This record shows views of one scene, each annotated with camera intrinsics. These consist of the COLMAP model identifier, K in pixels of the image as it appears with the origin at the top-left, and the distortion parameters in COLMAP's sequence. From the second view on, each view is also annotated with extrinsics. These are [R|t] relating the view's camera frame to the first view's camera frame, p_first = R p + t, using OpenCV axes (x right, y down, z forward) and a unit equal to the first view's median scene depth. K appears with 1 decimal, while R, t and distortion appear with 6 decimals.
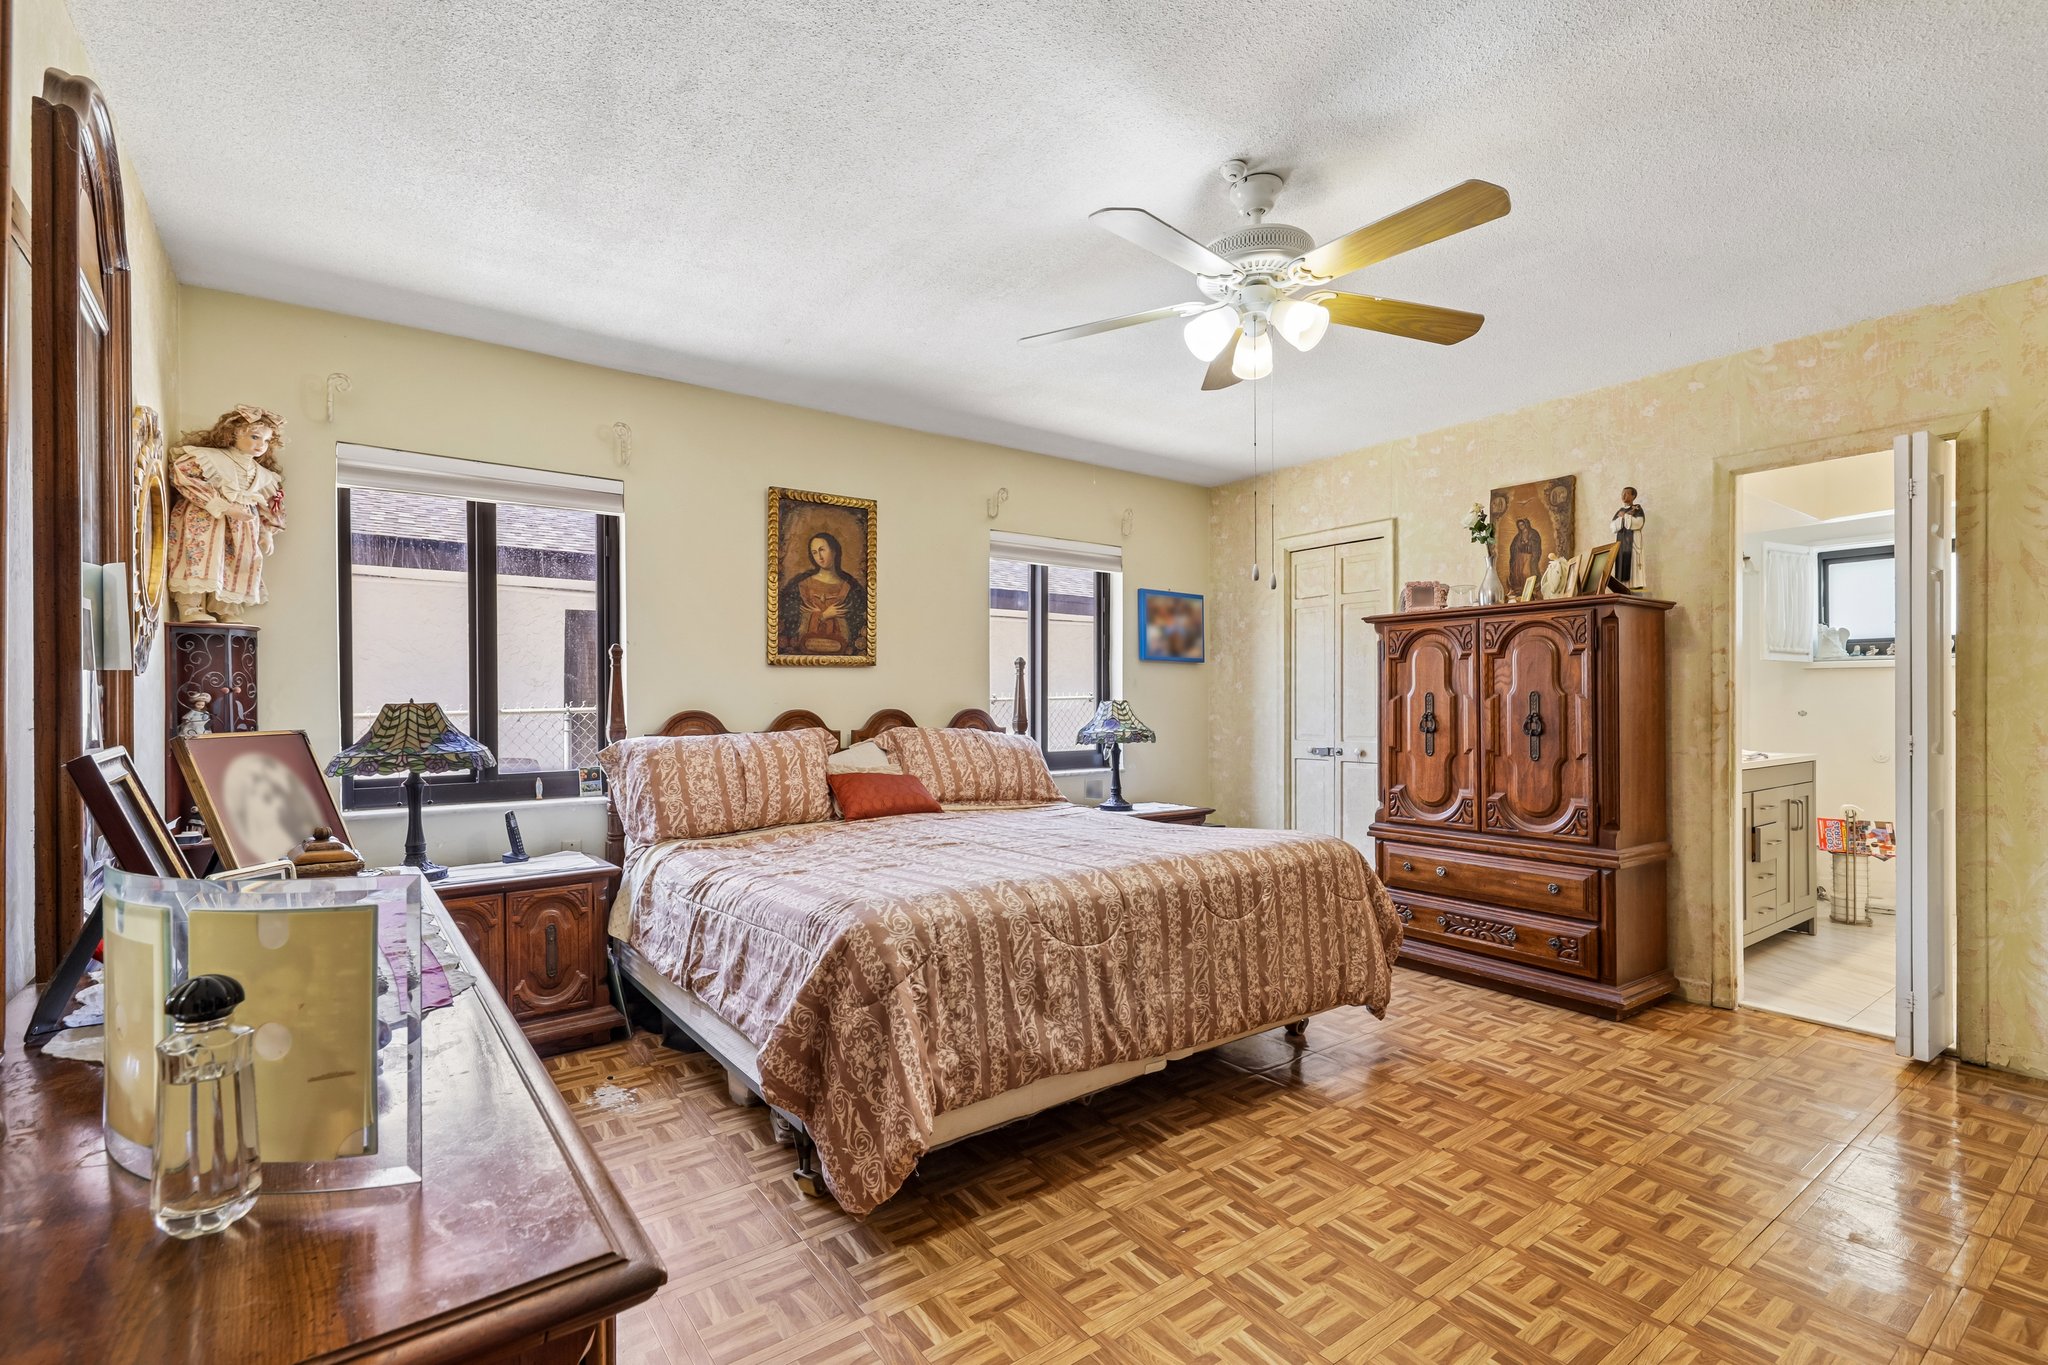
lens RADIAL K [[925.1, 0, 1005.5], [0, 925.1, 702.8], [0, 0, 1]] dist [0.014283, -0.006014]
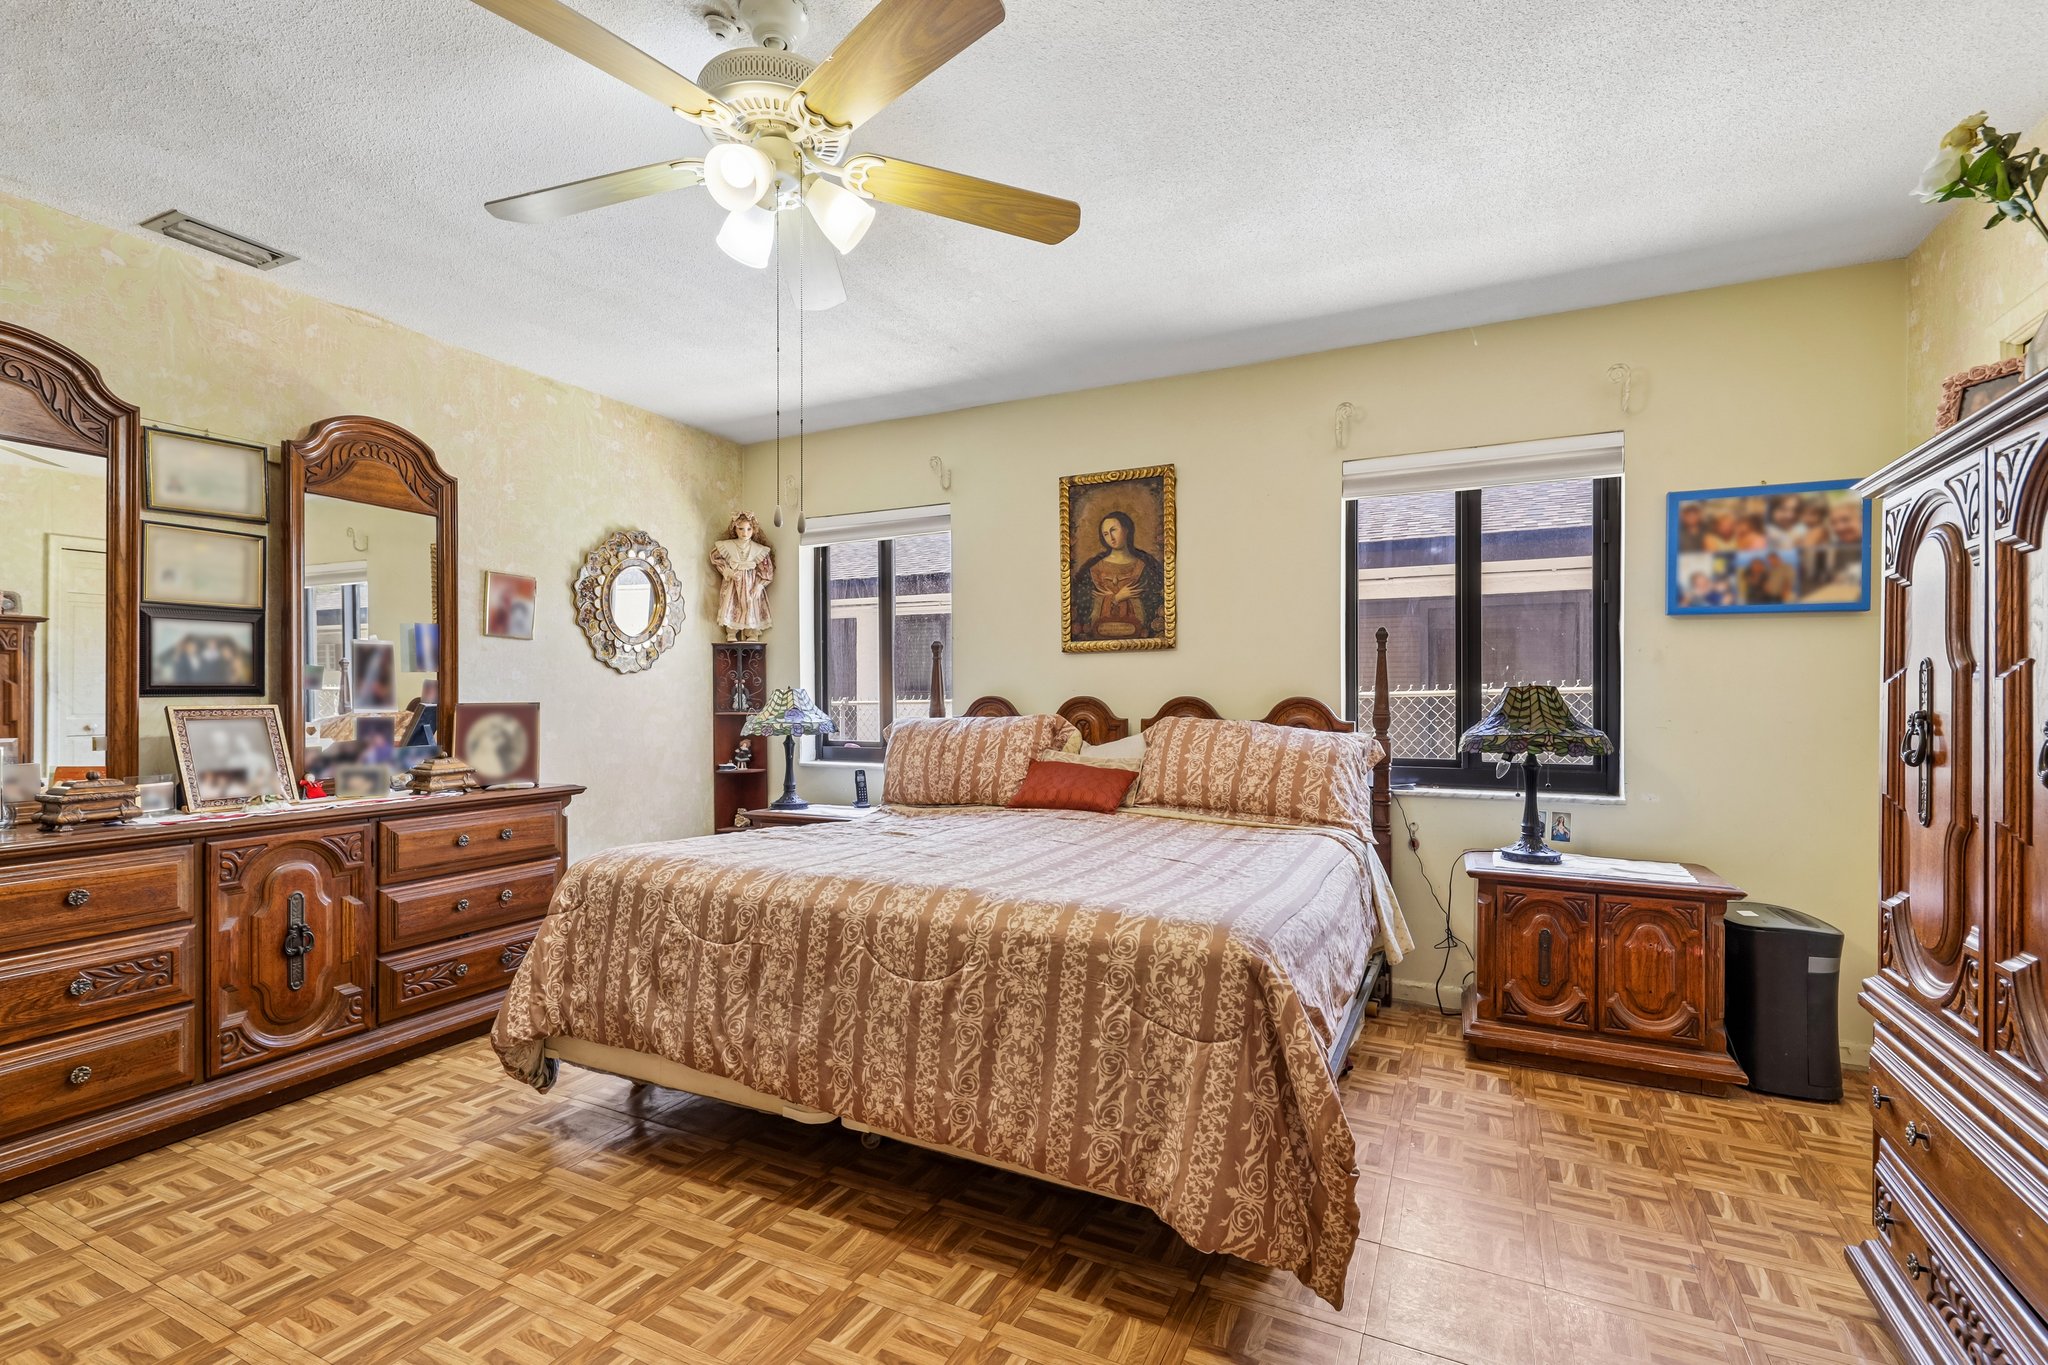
lens RADIAL K [[925.1, 0, 1016.9], [0, 925.1, 680.9], [0, 0, 1]] dist [0.014283, -0.006014]
pose [[0.455286, -0.007658, -0.890312, 0.617685], [-0.000924, 0.999958, -0.009074, 0.000453], [0.890345, 0.004954, 0.455260, 0.478996]]
